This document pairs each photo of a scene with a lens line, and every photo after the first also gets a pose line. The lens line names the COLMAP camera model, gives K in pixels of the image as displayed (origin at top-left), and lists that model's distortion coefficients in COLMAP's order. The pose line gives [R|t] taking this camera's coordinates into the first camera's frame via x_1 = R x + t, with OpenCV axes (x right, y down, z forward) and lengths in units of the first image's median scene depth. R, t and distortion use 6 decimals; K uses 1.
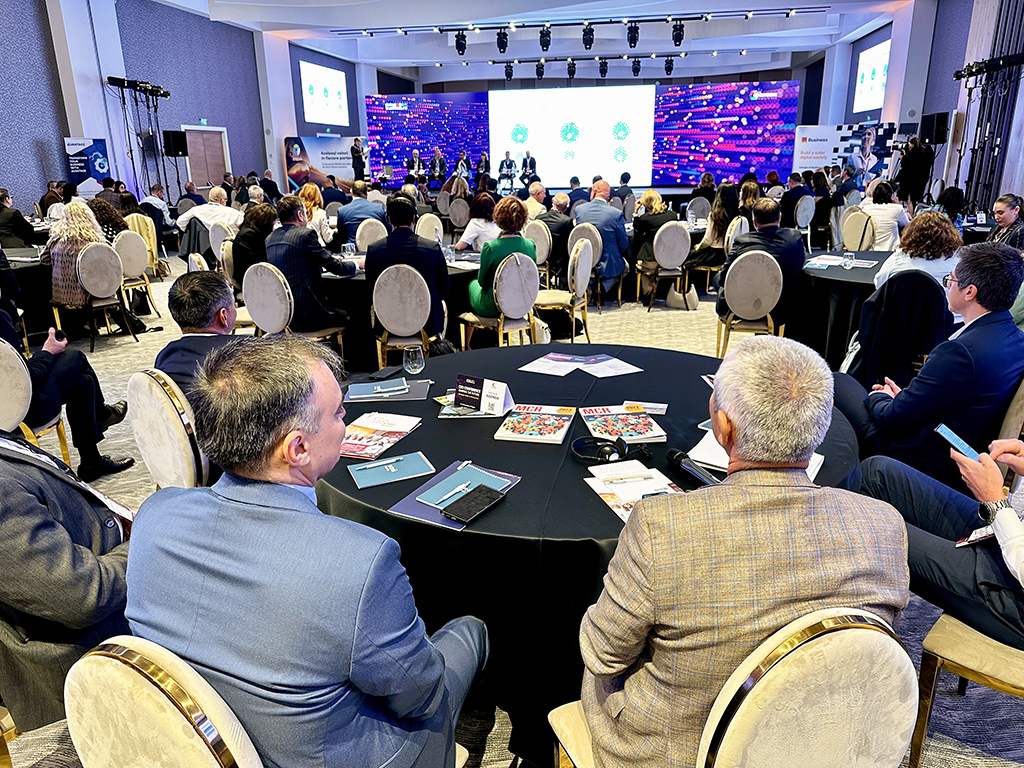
lens RADIAL K [[703.2, 0, 509.4], [0, 703.2, 387.4], [0, 0, 1]] dist [0.036613, 0.001248]
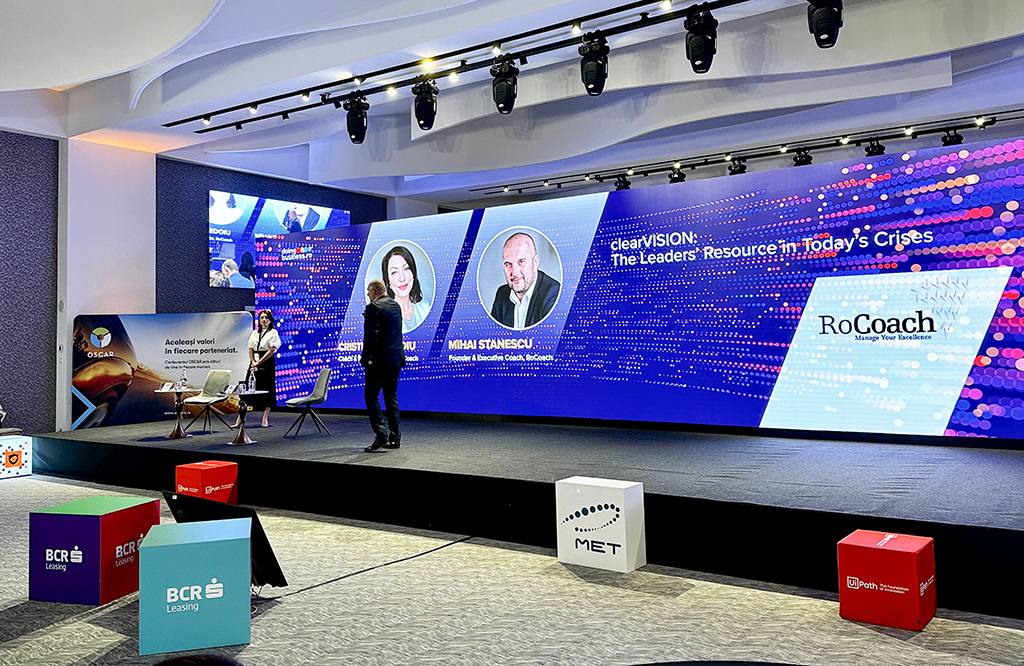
lens RADIAL K [[861.6, 0, 510.2], [0, 861.6, 324.9], [0, 0, 1]] dist [0.016357, 0.007584]
pose [[0.911026, -0.009594, -0.412237, 0.247970], [-0.120449, 0.949936, -0.288295, -0.203286], [0.394364, 0.312298, 0.864261, 0.583942]]
